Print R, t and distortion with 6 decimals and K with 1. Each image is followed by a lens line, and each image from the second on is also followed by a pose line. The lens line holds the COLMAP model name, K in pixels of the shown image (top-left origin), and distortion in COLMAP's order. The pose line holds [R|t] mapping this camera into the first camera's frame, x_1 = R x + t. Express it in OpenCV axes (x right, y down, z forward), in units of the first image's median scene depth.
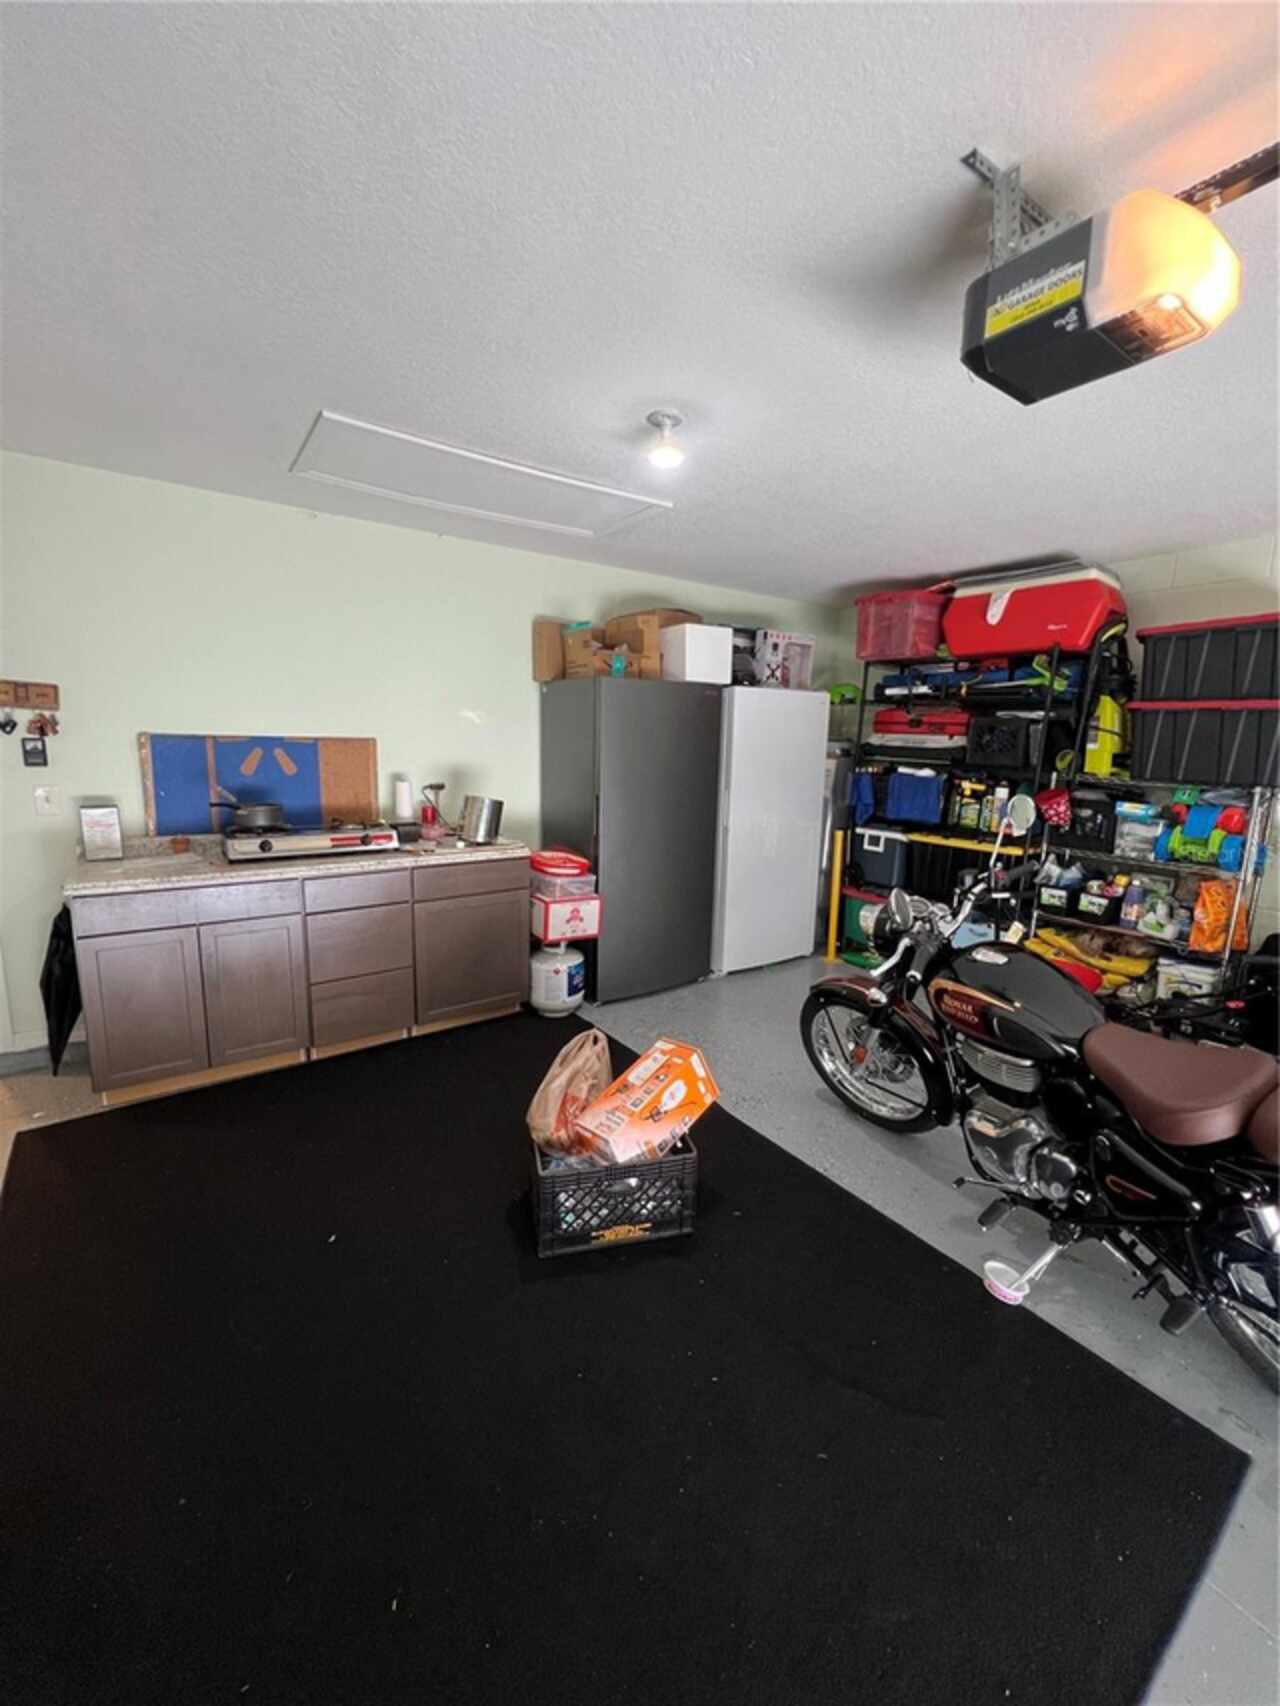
lens RADIAL K [[683.4, 0, 642.7], [0, 683.4, 851.3], [0, 0, 1]] dist [-0.001713, 0.000314]
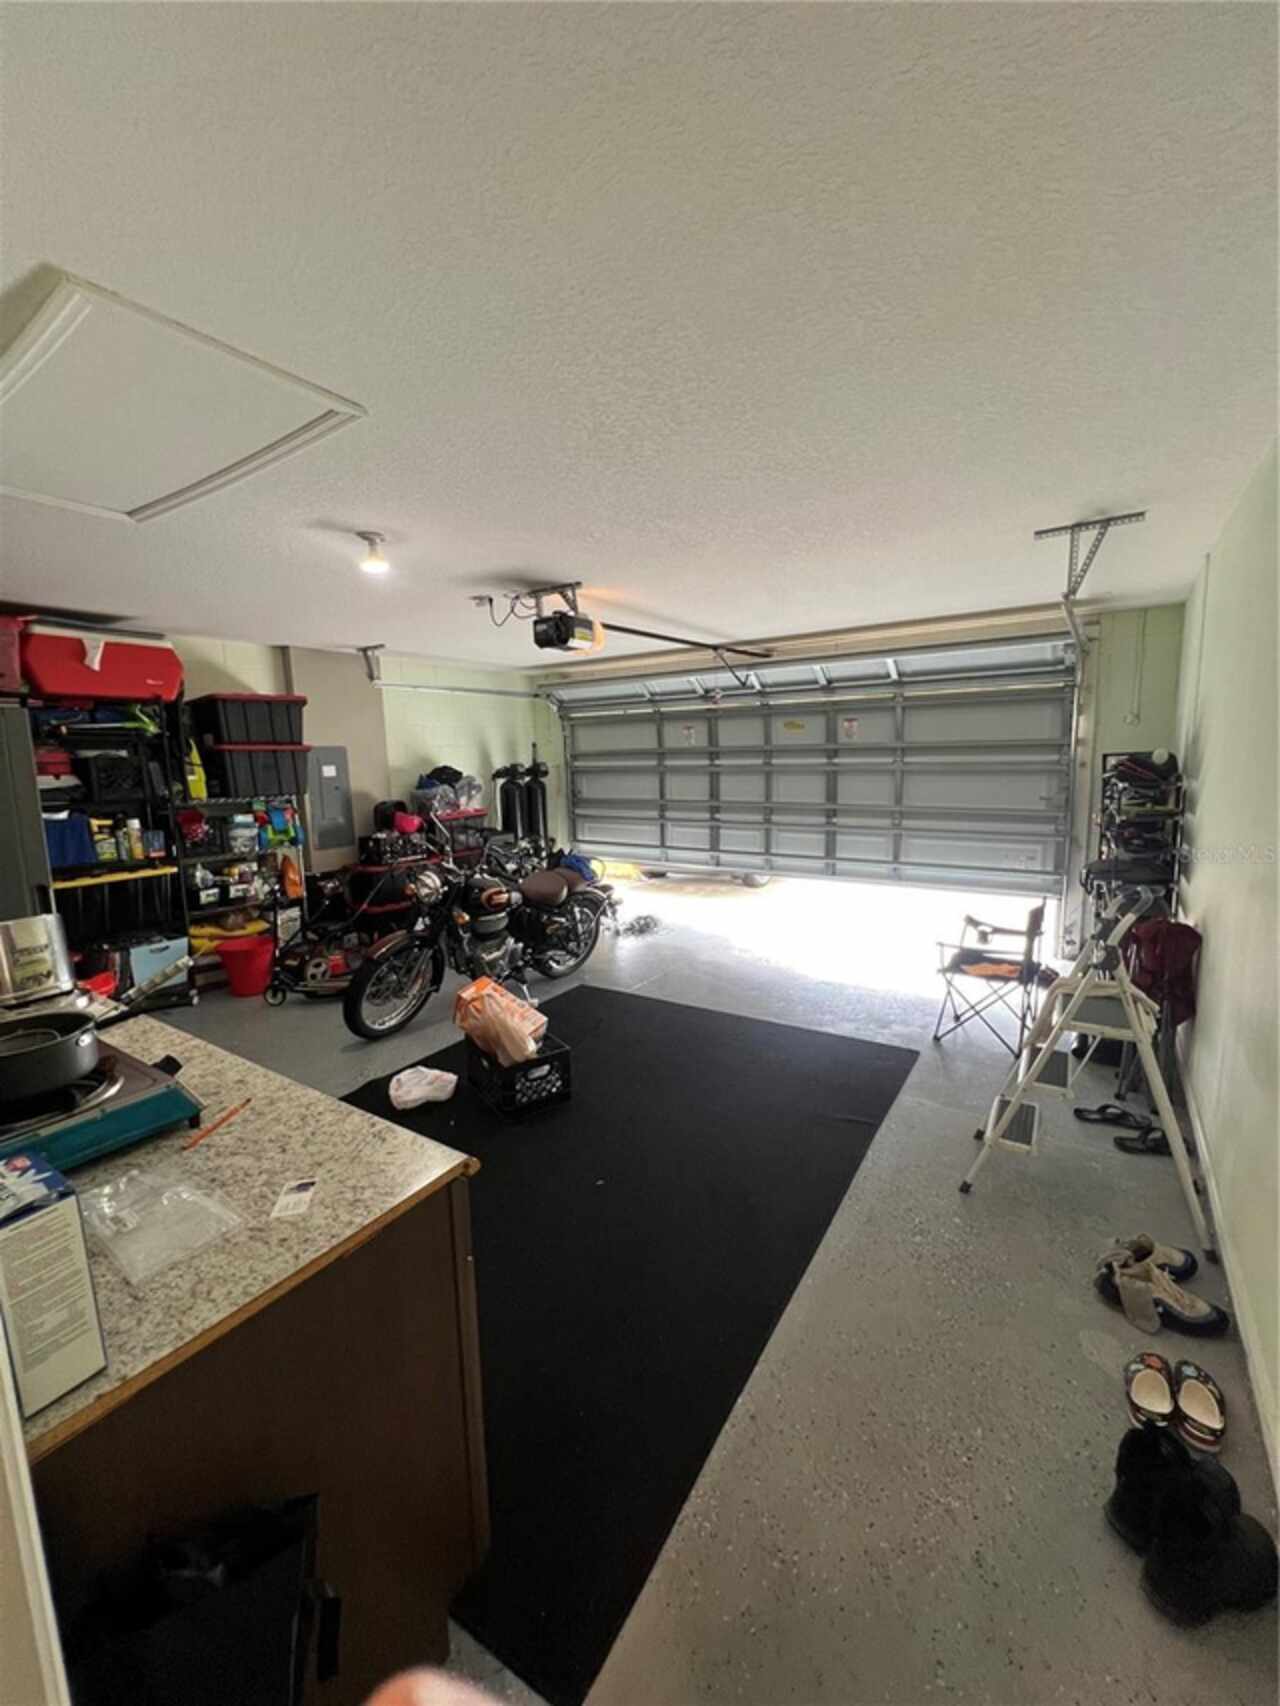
lens RADIAL K [[683.4, 0, 639.6], [0, 683.4, 854.2], [0, 0, 1]] dist [-0.001713, 0.000314]
pose [[-0.344988, -0.152794, 0.926087, -0.831900], [0.170538, 0.960034, 0.221925, -0.151617], [-0.922984, 0.234495, -0.305143, 0.623501]]
